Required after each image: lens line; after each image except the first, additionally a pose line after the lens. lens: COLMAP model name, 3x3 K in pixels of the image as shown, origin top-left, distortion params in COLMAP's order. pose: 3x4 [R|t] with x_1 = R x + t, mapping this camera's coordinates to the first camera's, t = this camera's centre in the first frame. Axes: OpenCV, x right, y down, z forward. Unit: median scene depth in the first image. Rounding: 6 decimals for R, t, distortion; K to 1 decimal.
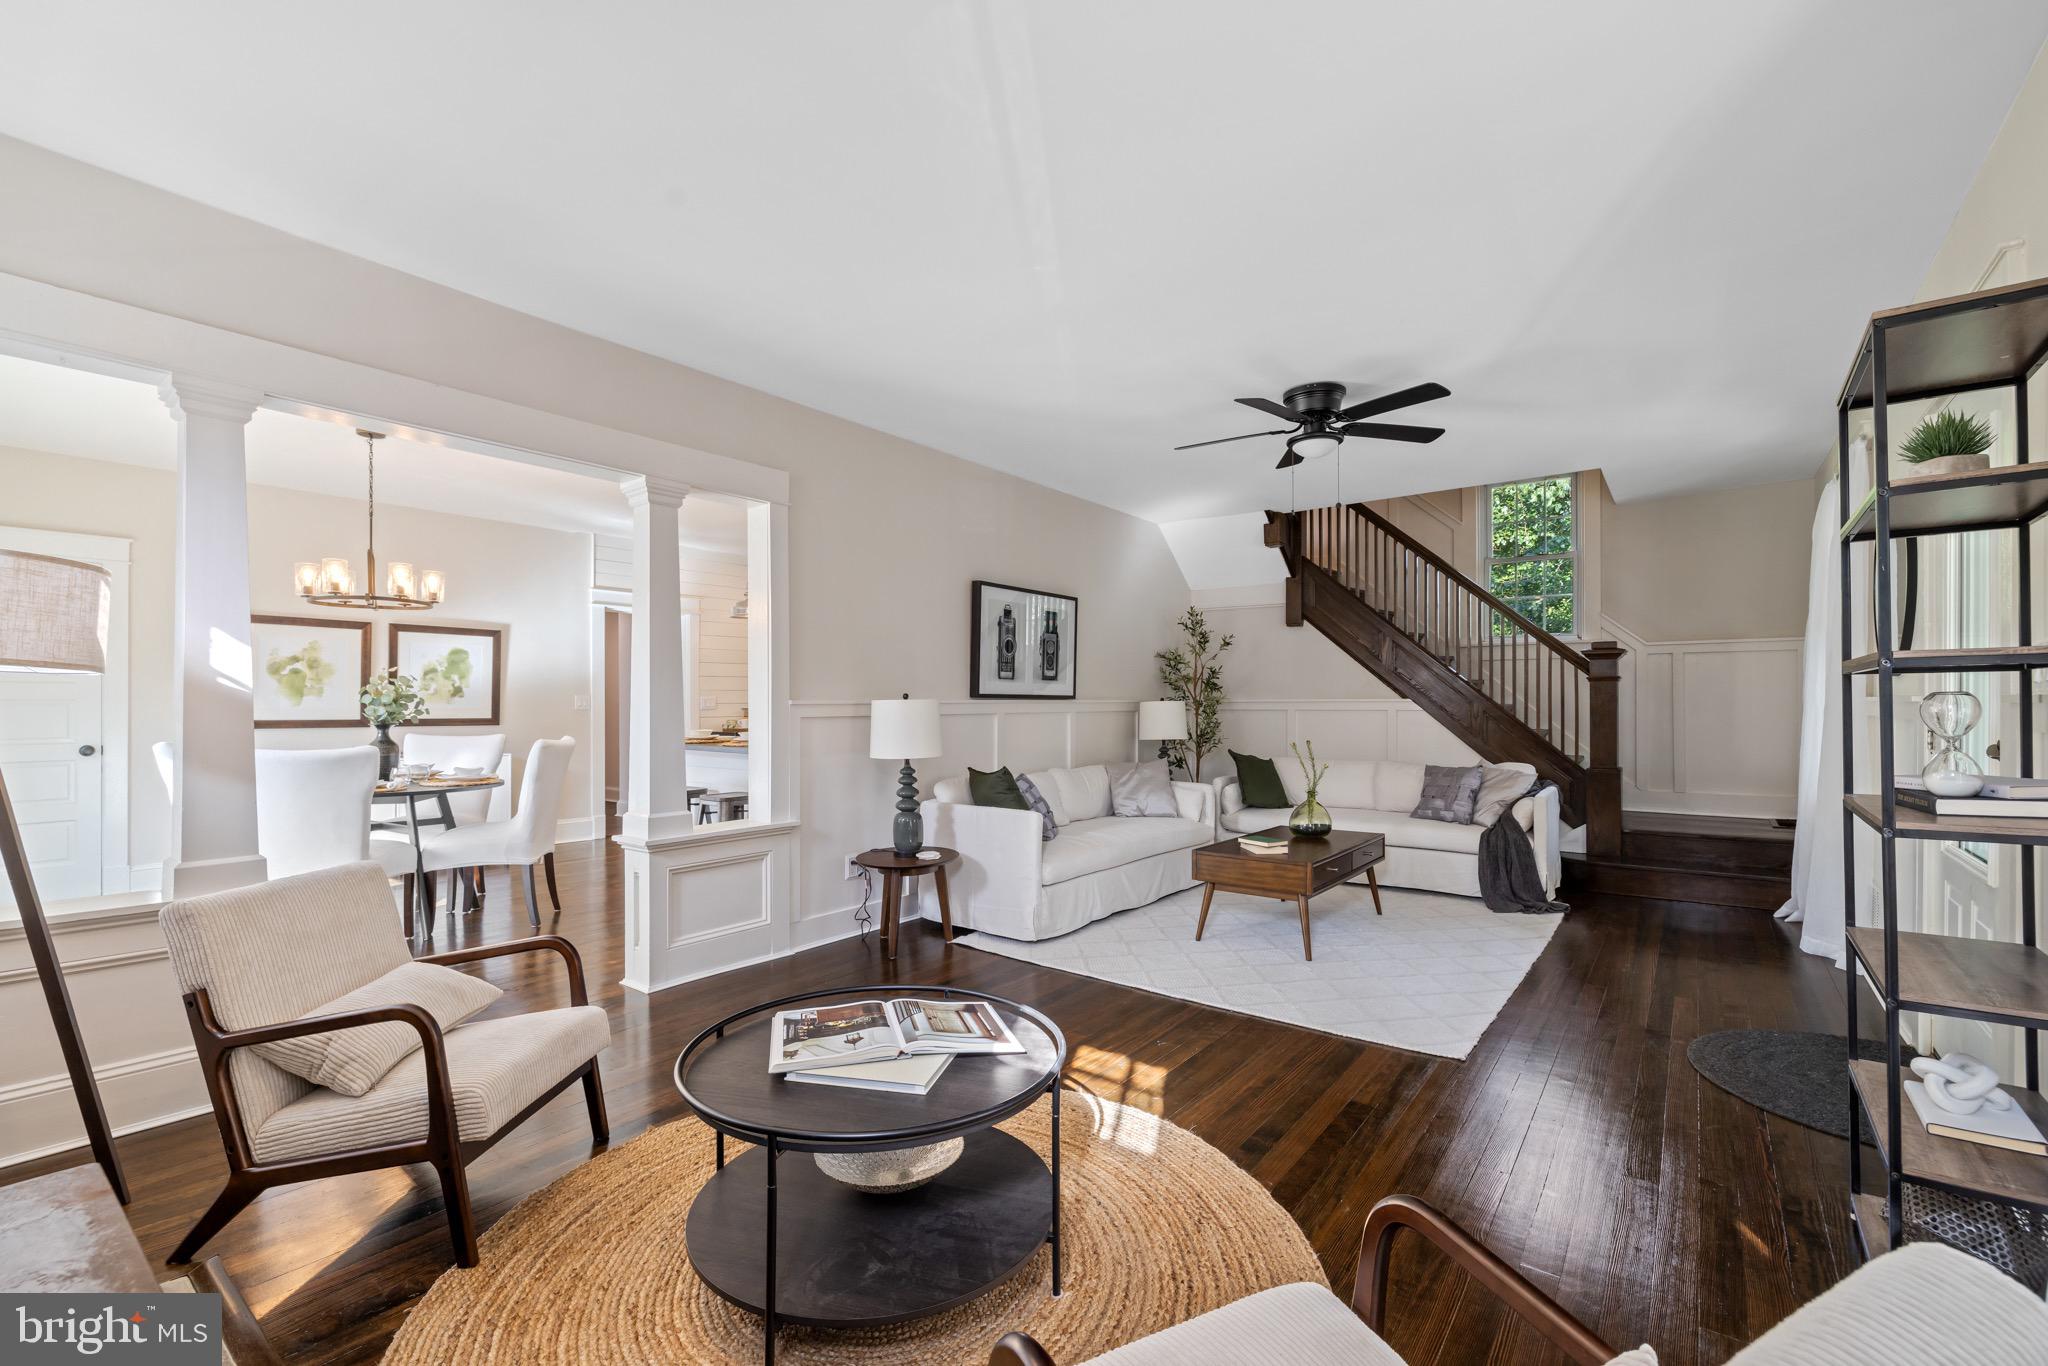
lens RADIAL K [[868.0, 0, 1019.9], [0, 868.0, 696.6], [0, 0, 1]] dist [-0.003302, 0.000833]
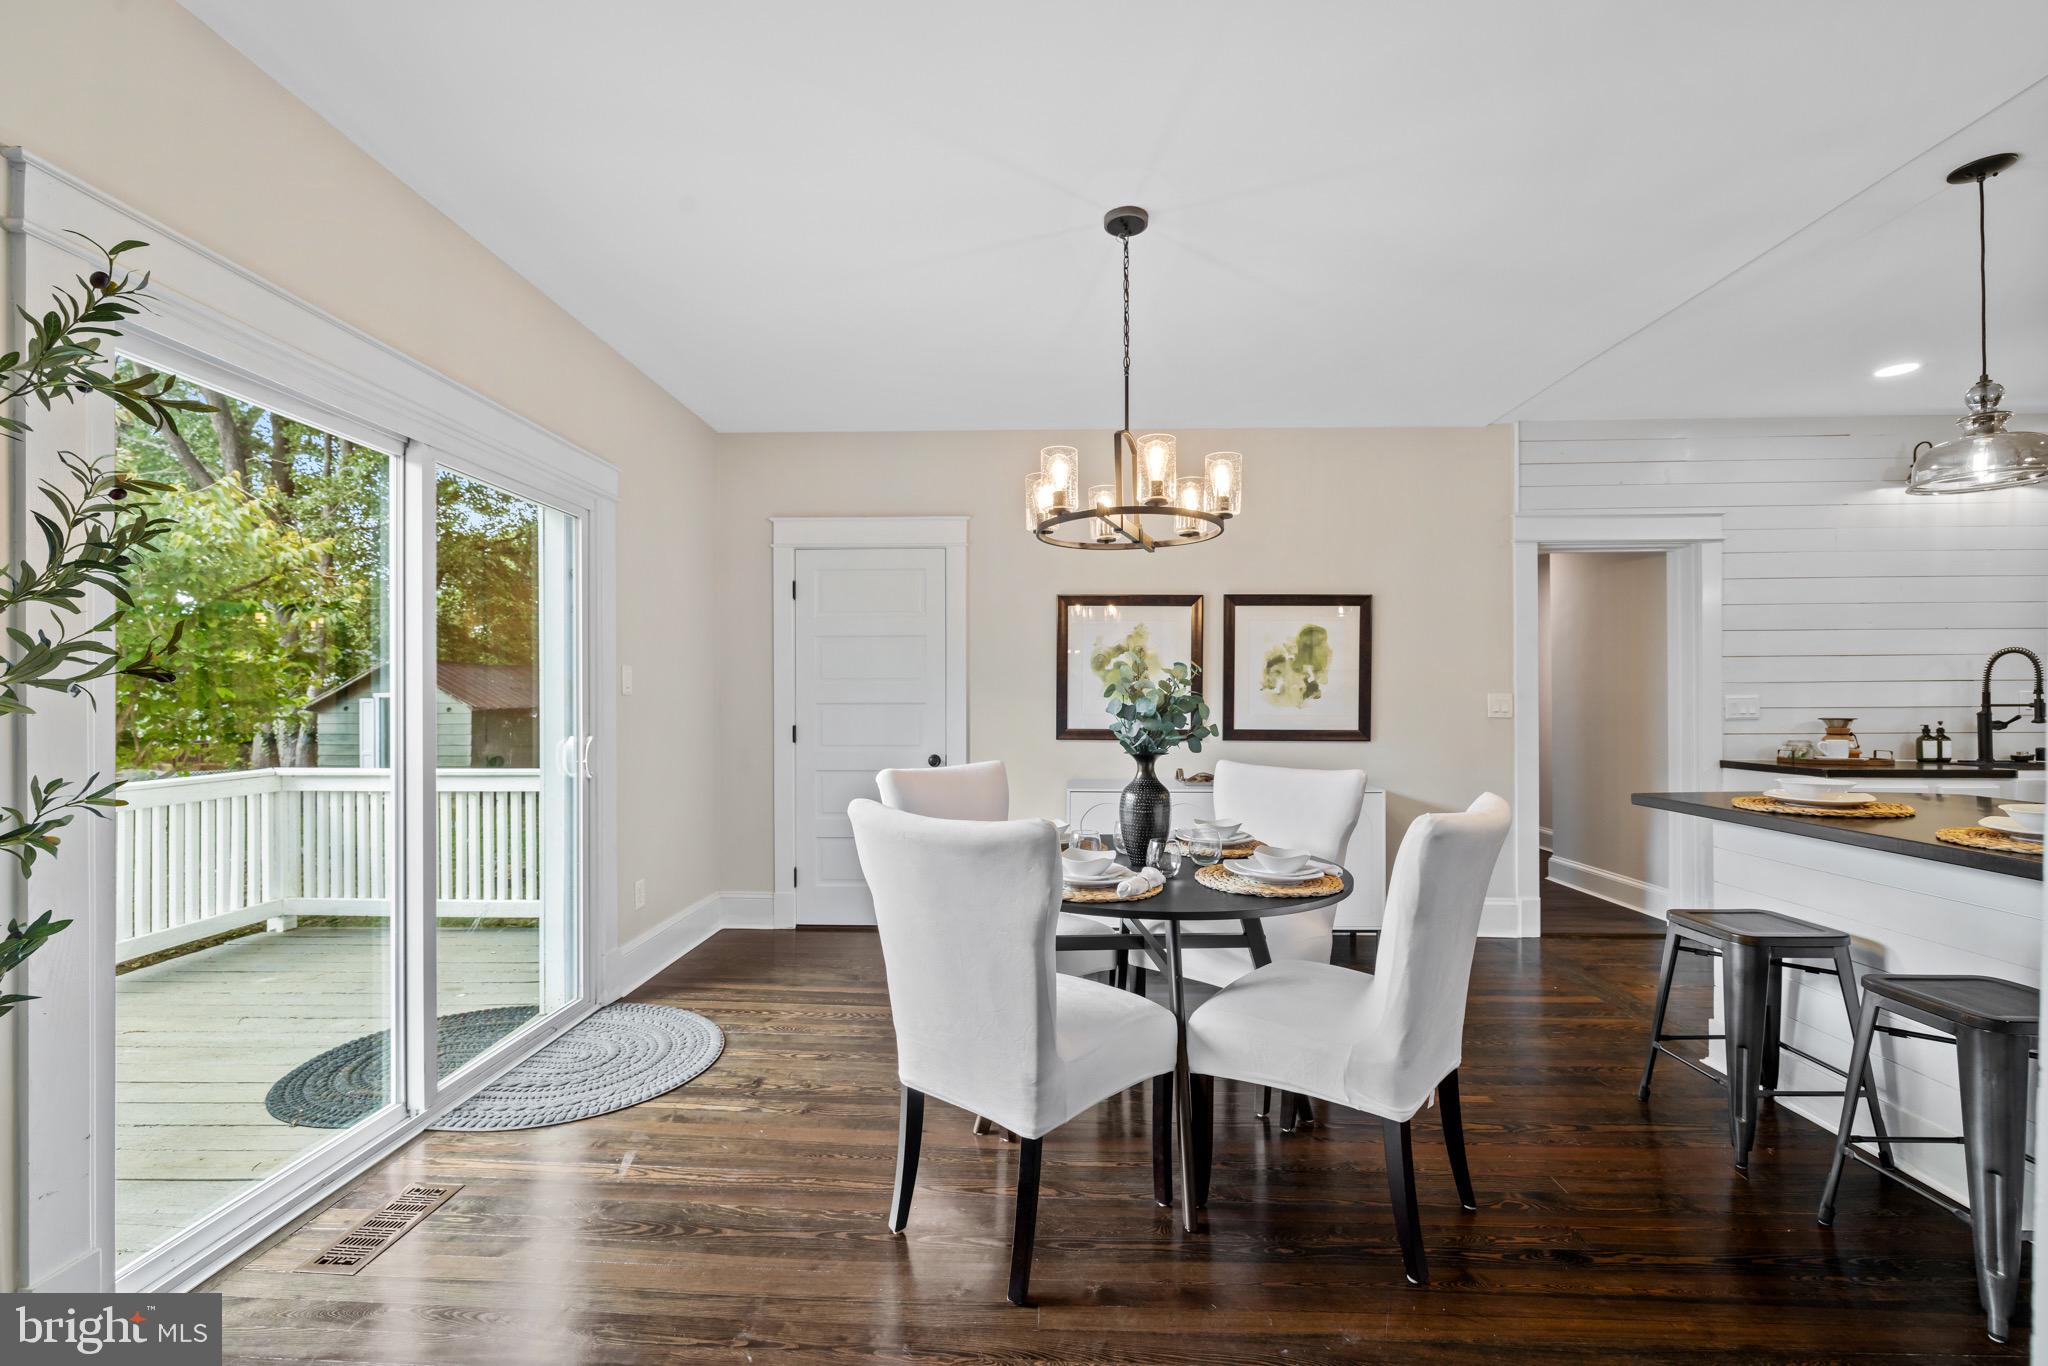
lens RADIAL K [[868.0, 0, 1016.9], [0, 868.0, 696.9], [0, 0, 1]] dist [-0.003302, 0.000833]
pose [[0.578085, -0.002349, -0.815973, -0.257715], [0.006959, 0.999974, 0.002051, -0.003609], [0.815947, -0.006865, 0.578086, 0.471763]]
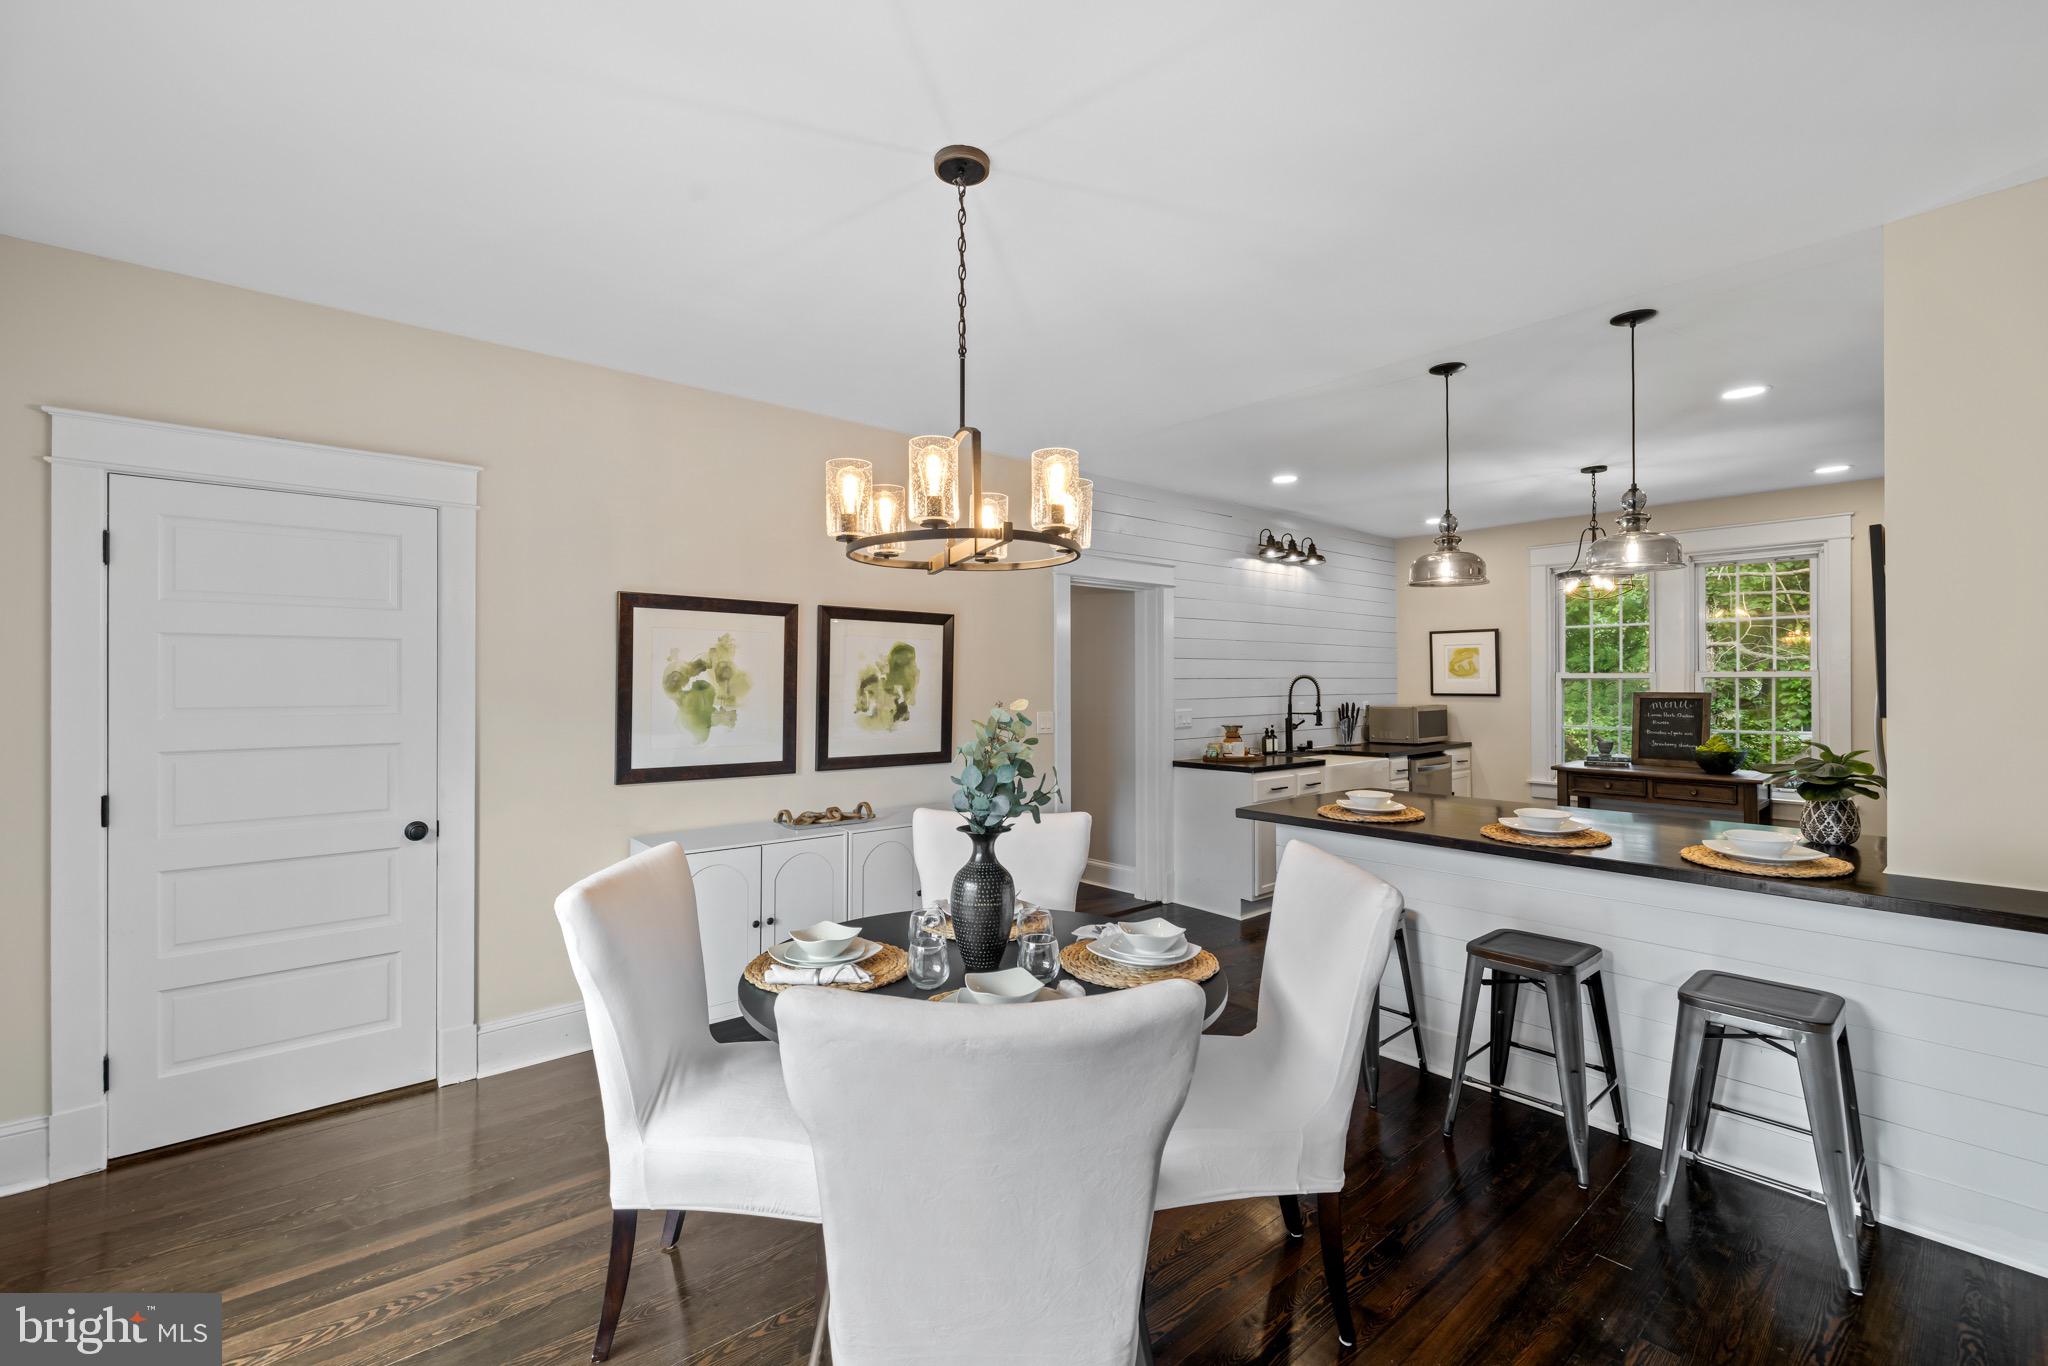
lens RADIAL K [[868.0, 0, 1031.5], [0, 868.0, 676.8], [0, 0, 1]] dist [-0.003302, 0.000833]
pose [[0.978858, -0.002095, -0.204529, -0.470488], [0.001949, 0.999998, -0.000918, -0.033804], [0.204530, 0.000500, 0.978860, 0.436932]]
